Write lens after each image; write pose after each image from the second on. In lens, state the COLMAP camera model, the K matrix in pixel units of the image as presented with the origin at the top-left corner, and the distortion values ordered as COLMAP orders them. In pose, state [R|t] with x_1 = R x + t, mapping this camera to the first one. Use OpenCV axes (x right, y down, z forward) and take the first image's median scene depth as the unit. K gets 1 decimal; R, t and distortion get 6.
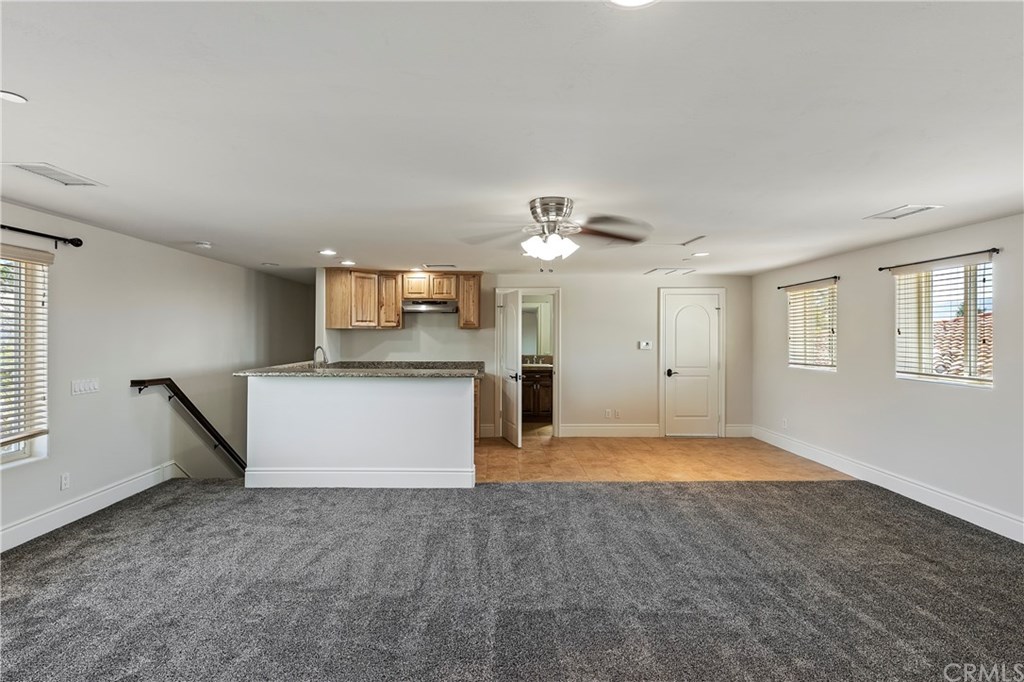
lens RADIAL K [[456.8, 0, 511.2], [0, 456.8, 336.1], [0, 0, 1]] dist [0.001597, 0.000223]
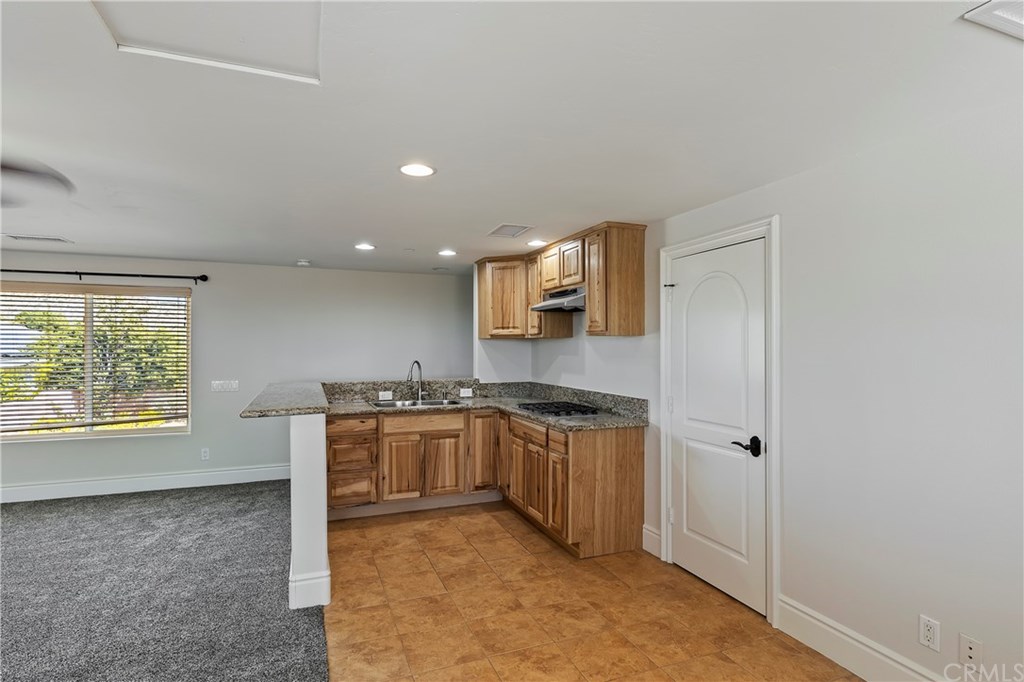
lens RADIAL K [[519.3, 0, 512.0], [0, 519.3, 341.0], [0, 0, 1]] dist [0.000872, 0.000172]
pose [[0.368252, -0.009635, -0.929676, 0.447543], [-0.002389, 0.999933, -0.011310, -0.002522], [0.929723, 0.006386, 0.368205, 0.710778]]
